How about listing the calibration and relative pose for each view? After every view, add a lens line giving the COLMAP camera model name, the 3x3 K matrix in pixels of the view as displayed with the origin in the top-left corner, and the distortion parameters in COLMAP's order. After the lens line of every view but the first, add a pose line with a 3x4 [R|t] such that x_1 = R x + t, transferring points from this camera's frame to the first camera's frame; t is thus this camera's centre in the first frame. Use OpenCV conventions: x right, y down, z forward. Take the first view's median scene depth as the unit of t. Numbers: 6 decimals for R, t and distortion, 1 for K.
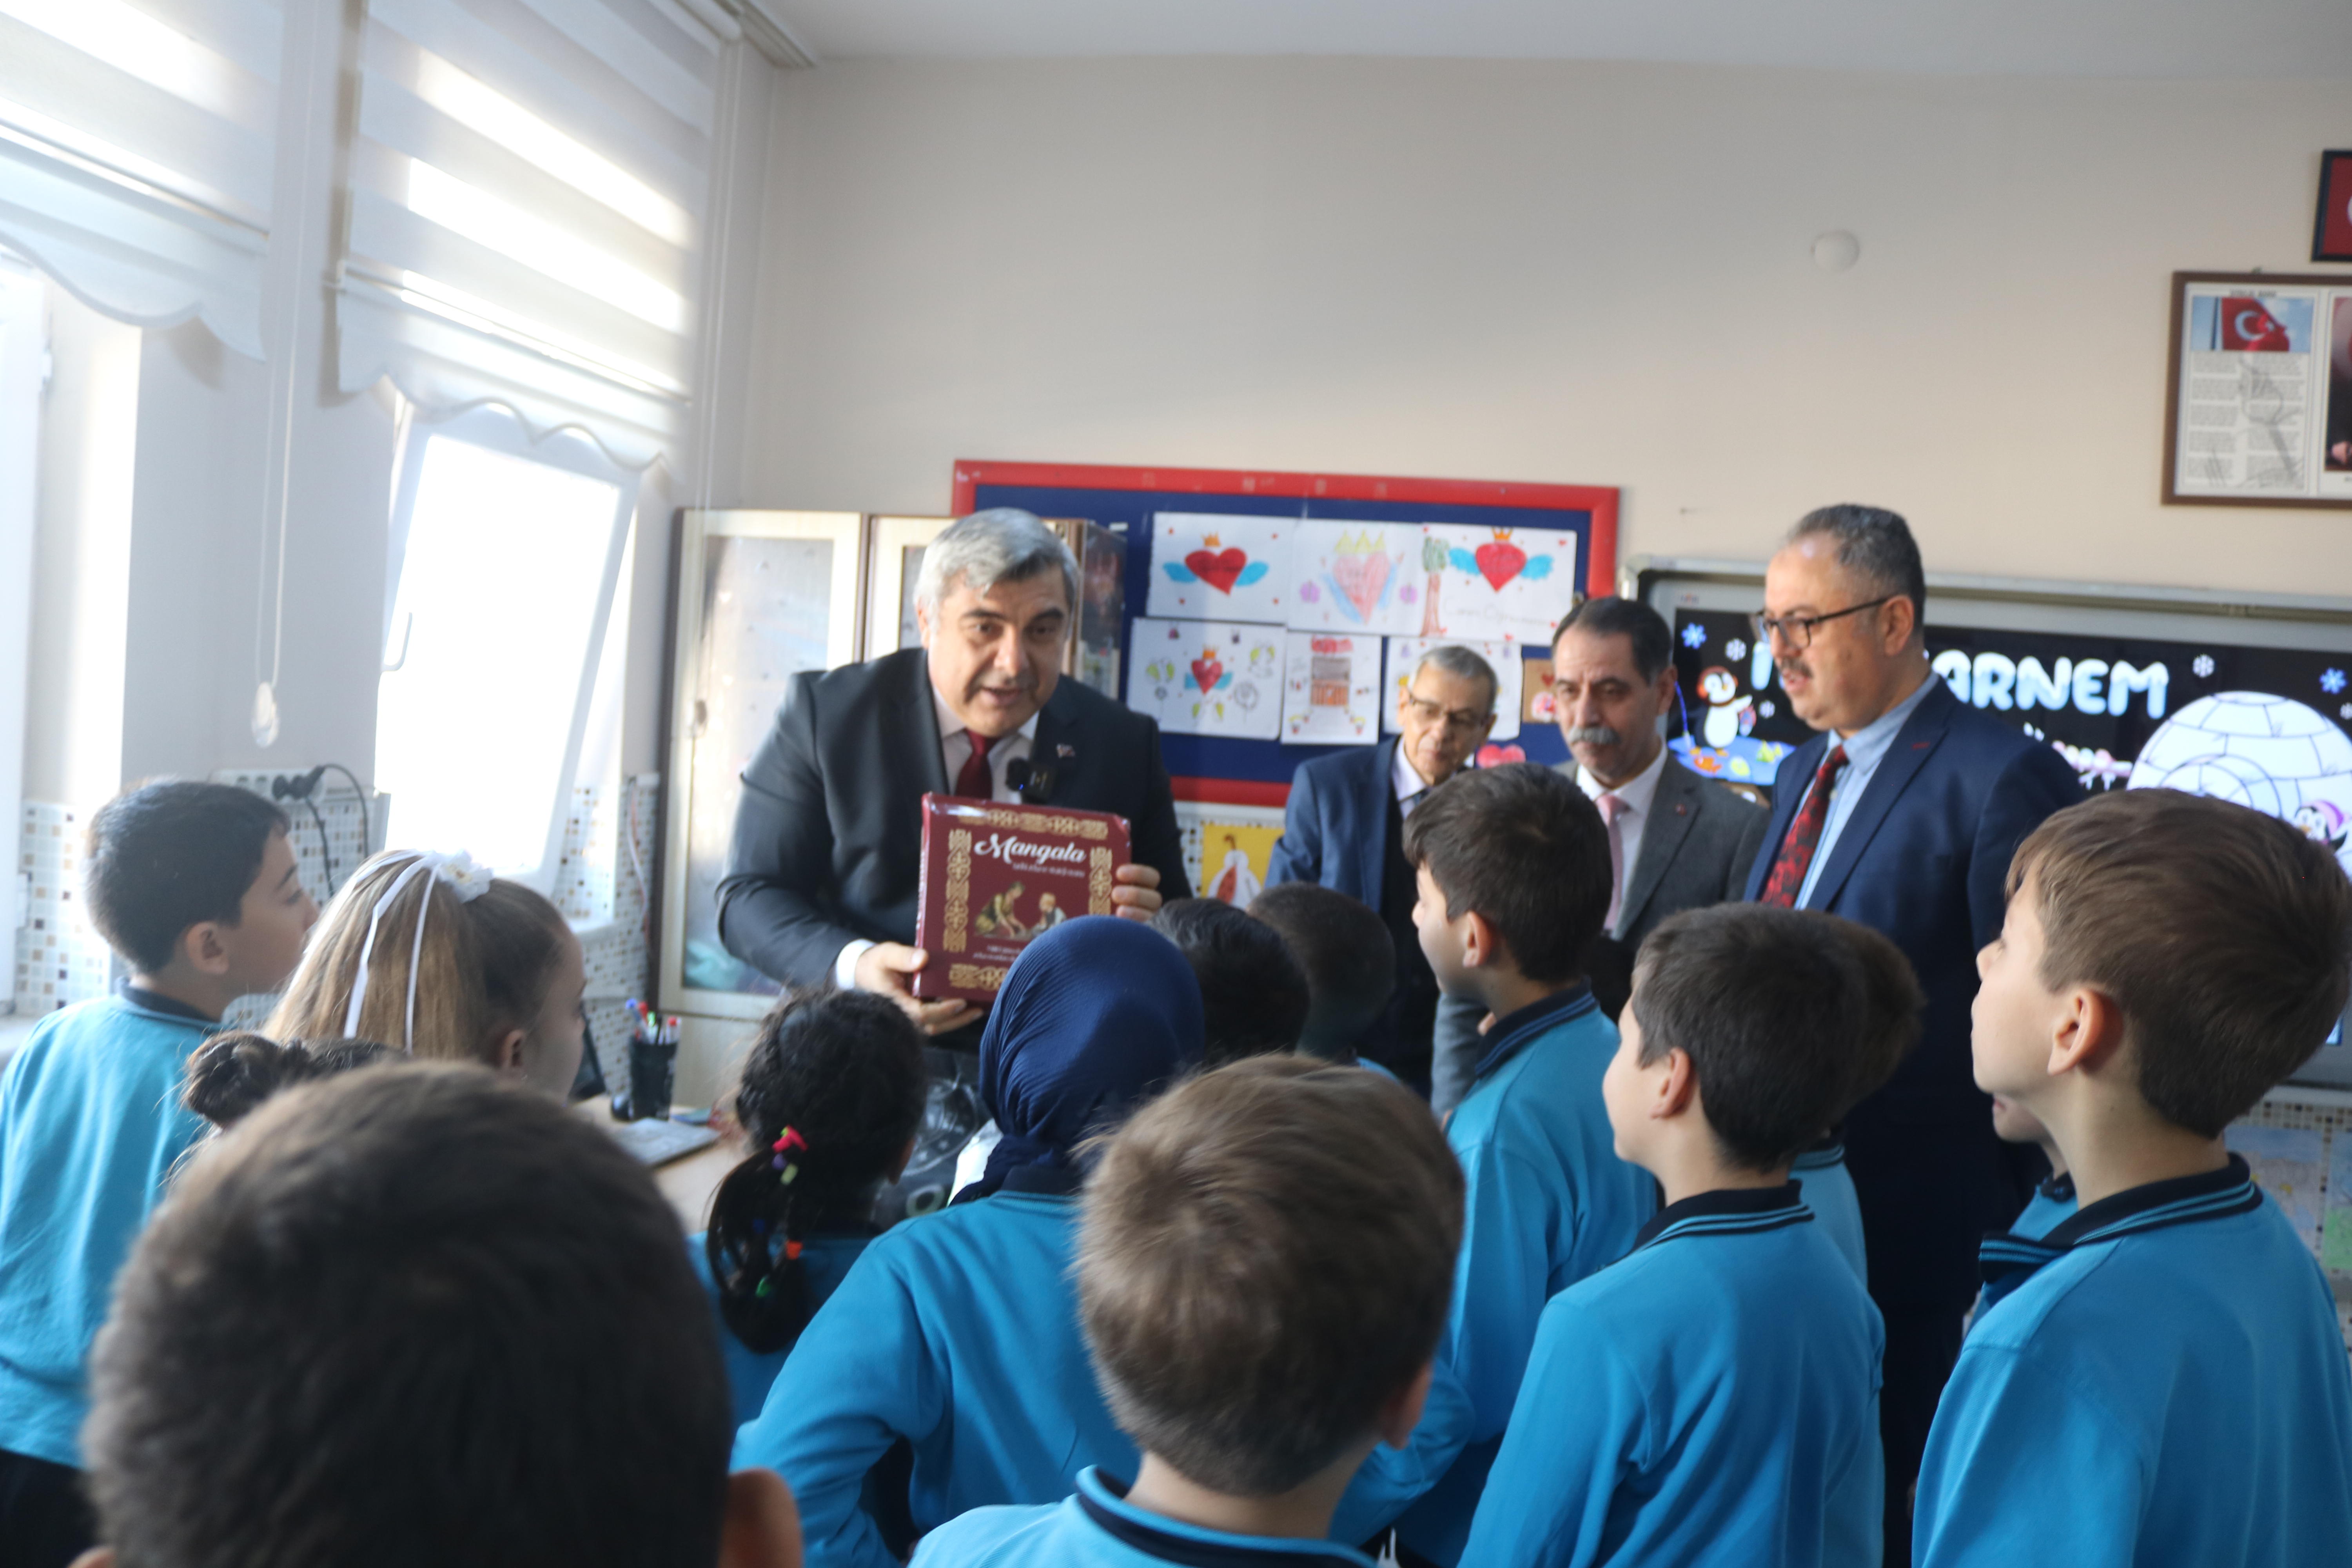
lens RADIAL K [[1934.7, 0, 1117.8], [0, 1934.7, 765.7], [0, 0, 1]] dist [-0.152903, 0.114448]
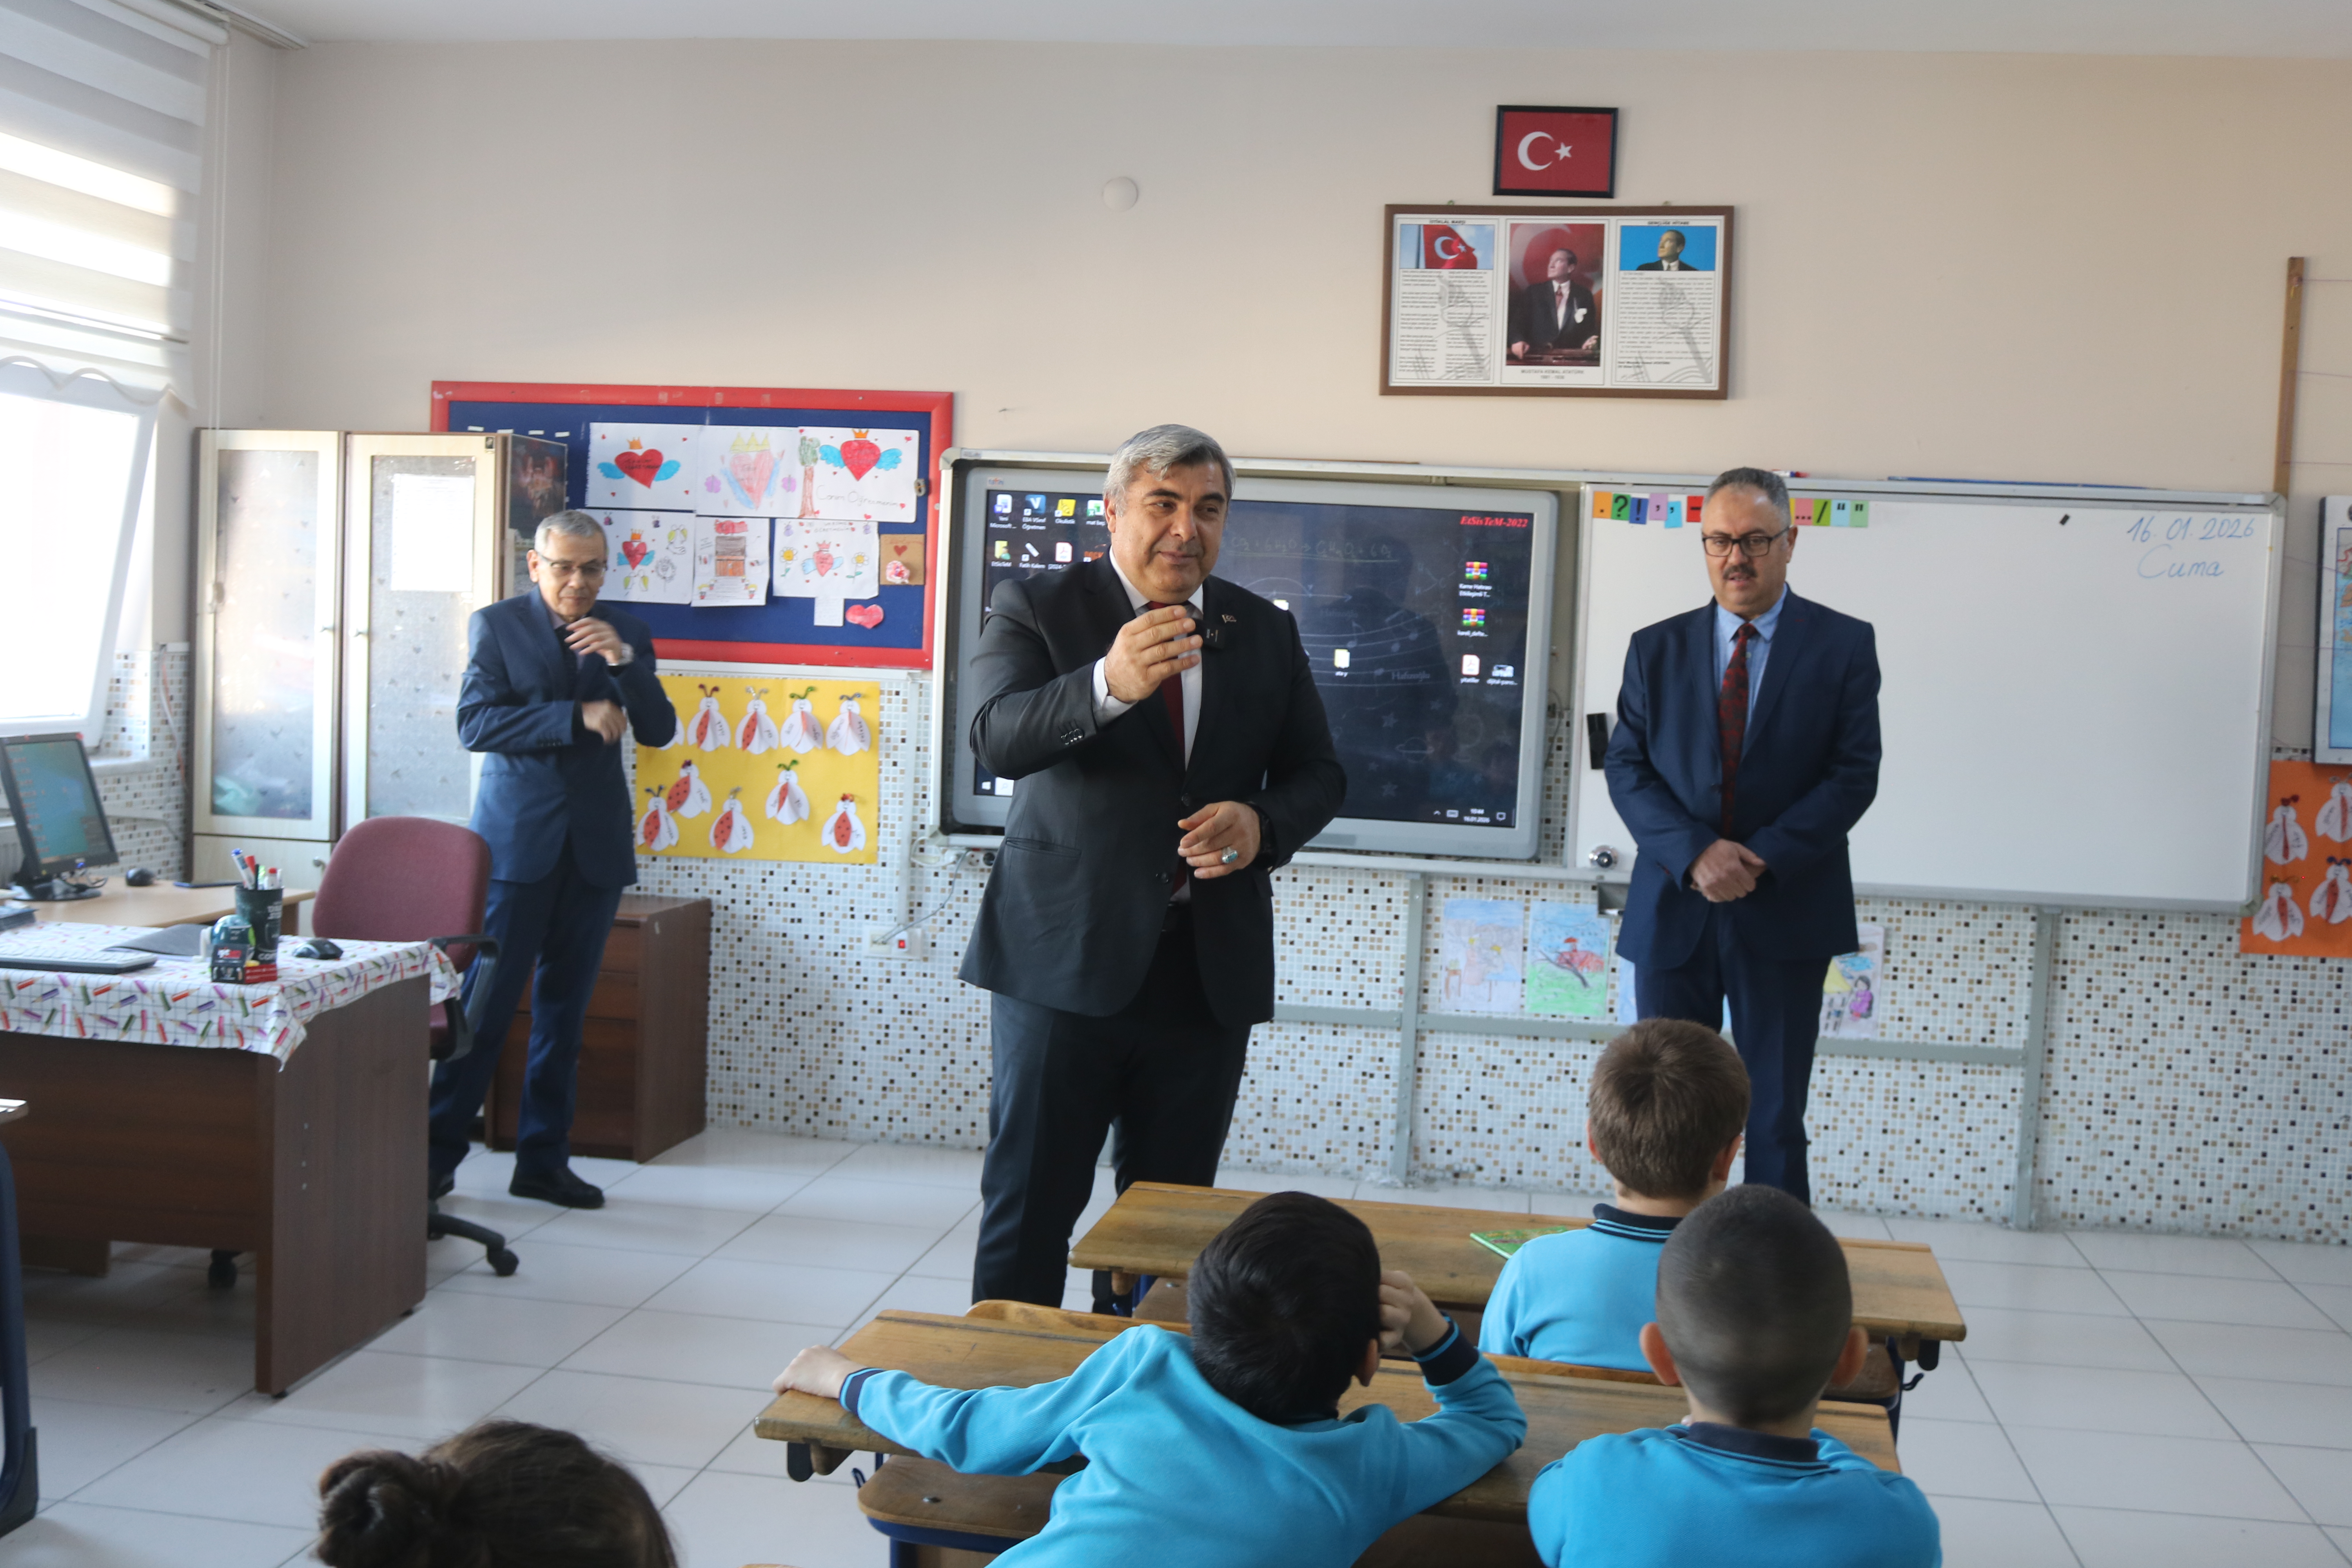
lens RADIAL K [[2585.4, 0, 1120.9], [0, 2585.4, 805.5], [0, 0, 1]] dist [-0.065310, 0.000000]
pose [[0.999589, -0.021945, 0.018441, 0.342697], [0.021139, 0.998859, 0.042829, 0.052803], [-0.019360, -0.042421, 0.998912, -0.696260]]
